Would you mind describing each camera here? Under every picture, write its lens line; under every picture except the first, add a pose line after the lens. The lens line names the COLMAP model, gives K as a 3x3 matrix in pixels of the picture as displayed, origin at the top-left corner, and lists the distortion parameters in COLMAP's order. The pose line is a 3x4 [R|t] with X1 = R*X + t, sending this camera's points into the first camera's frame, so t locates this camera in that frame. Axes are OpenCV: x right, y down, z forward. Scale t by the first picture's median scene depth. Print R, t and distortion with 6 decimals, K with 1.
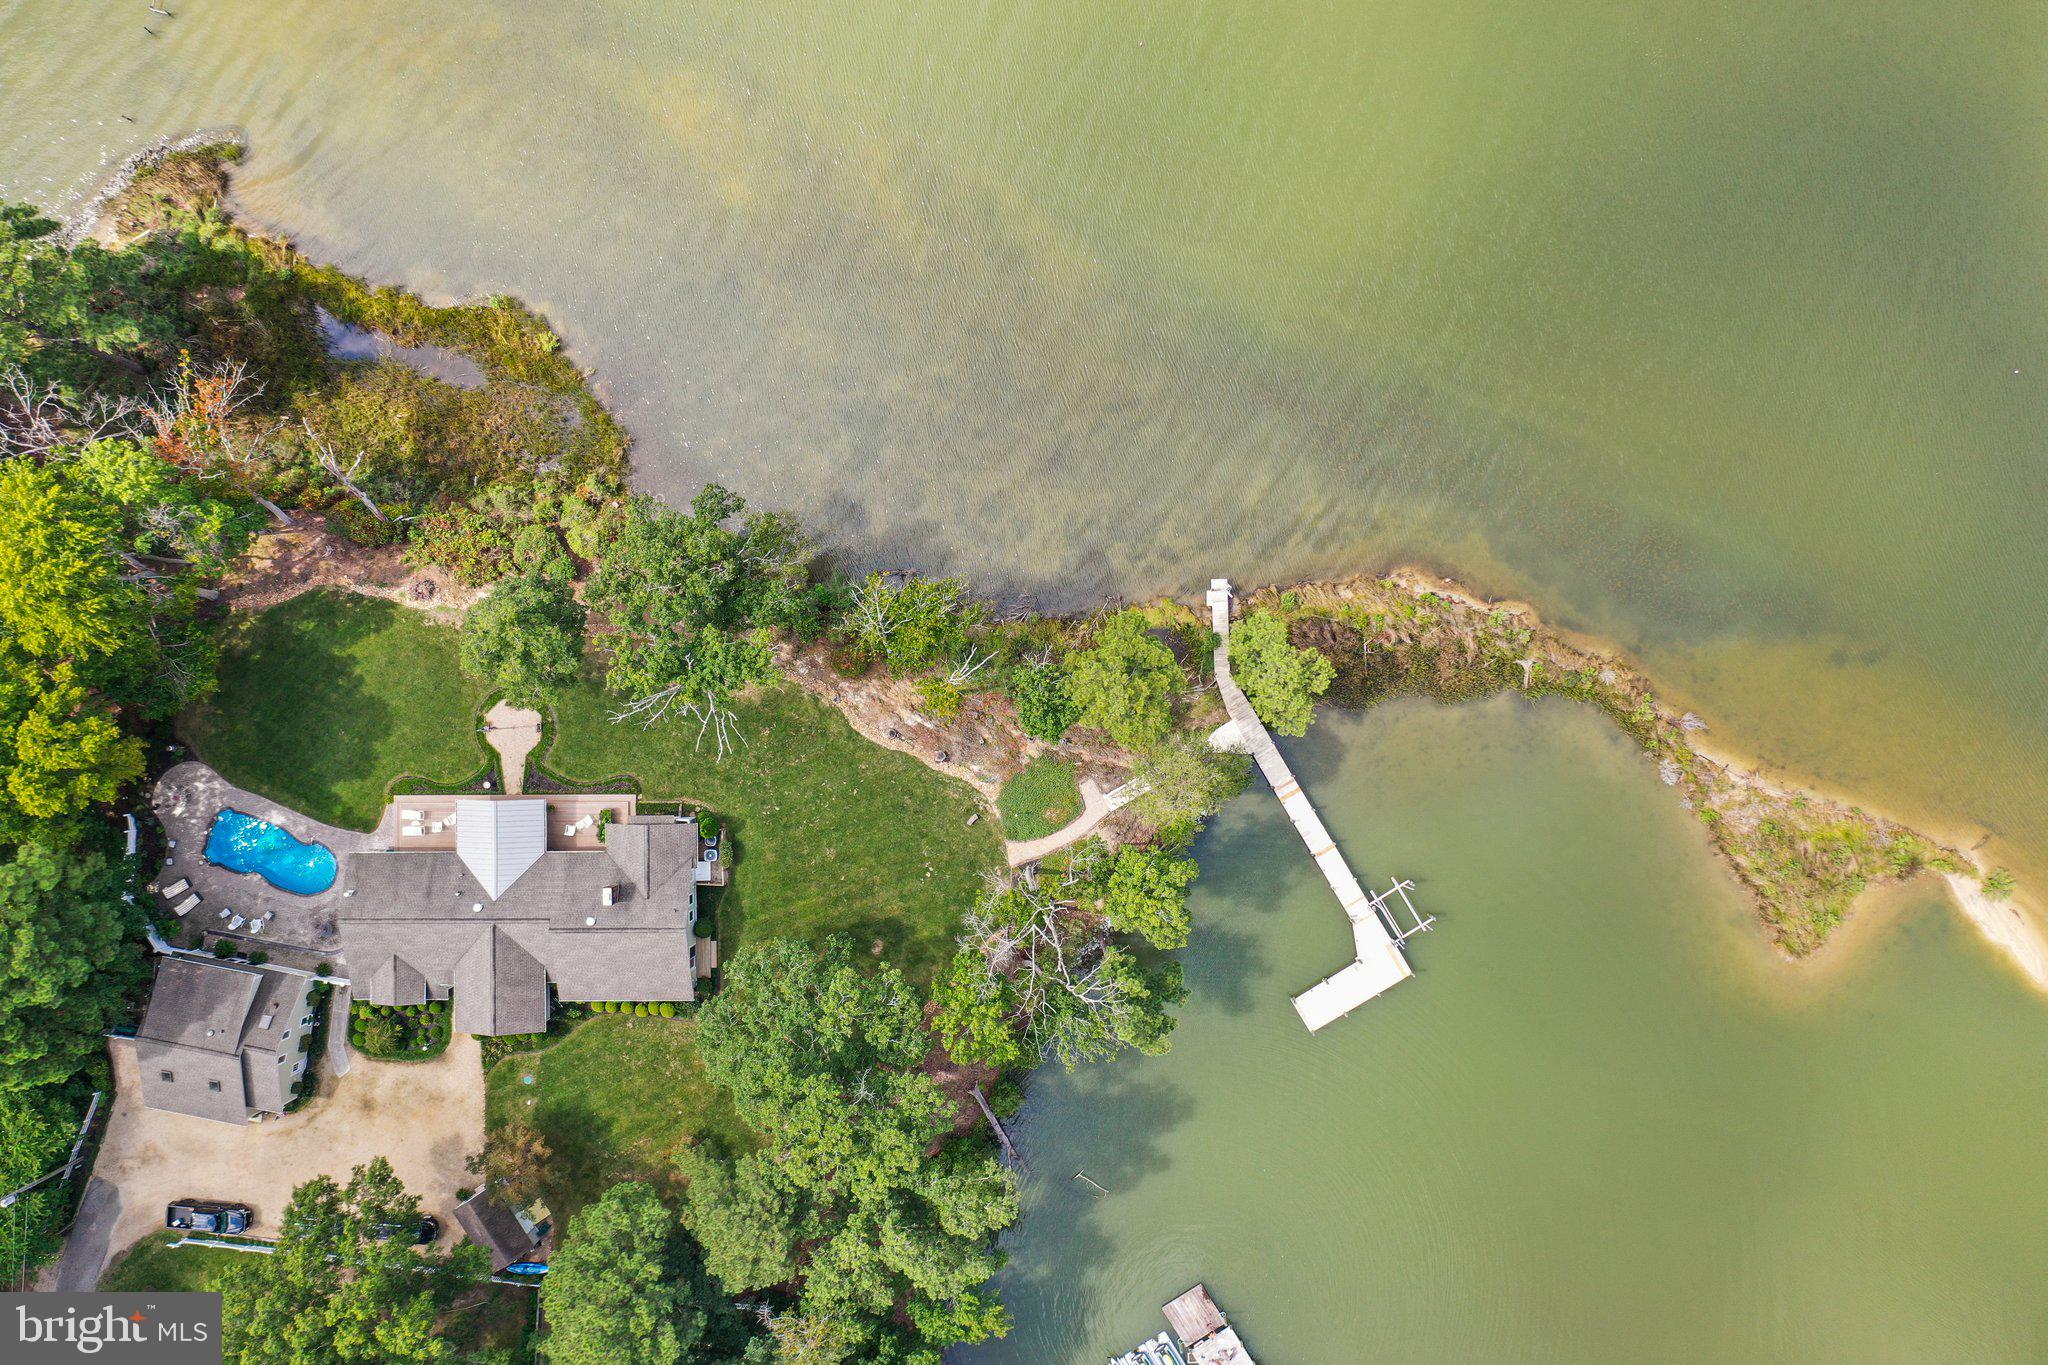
lens RADIAL K [[1613.1, 0, 1024.0], [0, 1613.1, 682.5], [0, 0, 1]] dist [0.001447, 0.003936]
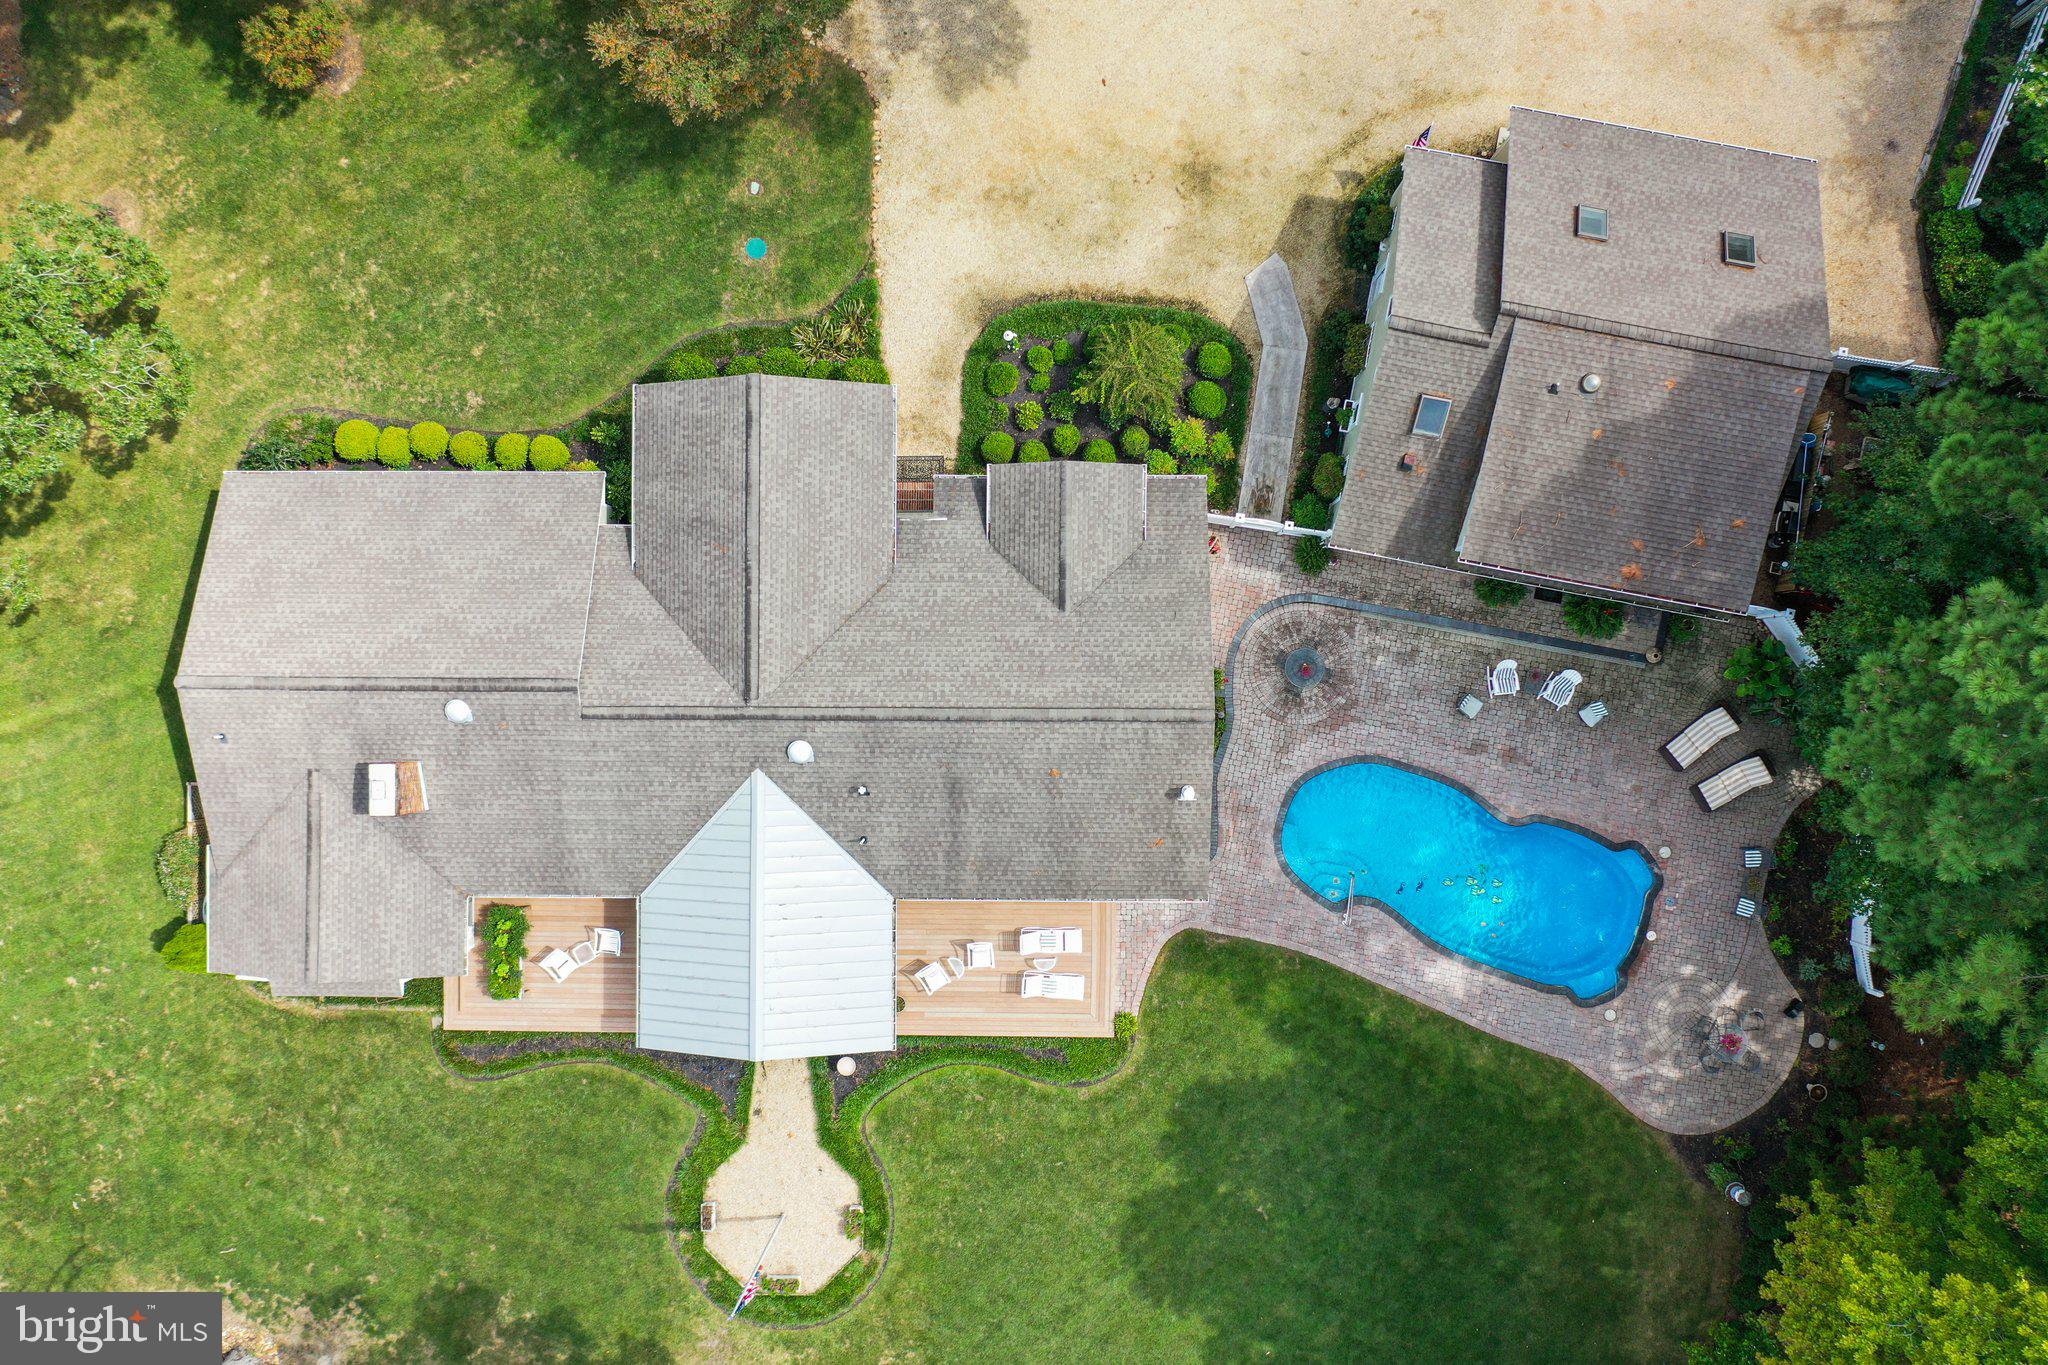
lens RADIAL K [[1613.1, 0, 1024.0], [0, 1613.1, 682.5], [0, 0, 1]] dist [0.001447, 0.003936]
pose [[-0.998328, -0.008842, 0.057125, -0.390710], [0.008911, -0.999960, 0.000946, 0.148669], [0.057114, 0.001453, 0.998367, 0.639166]]
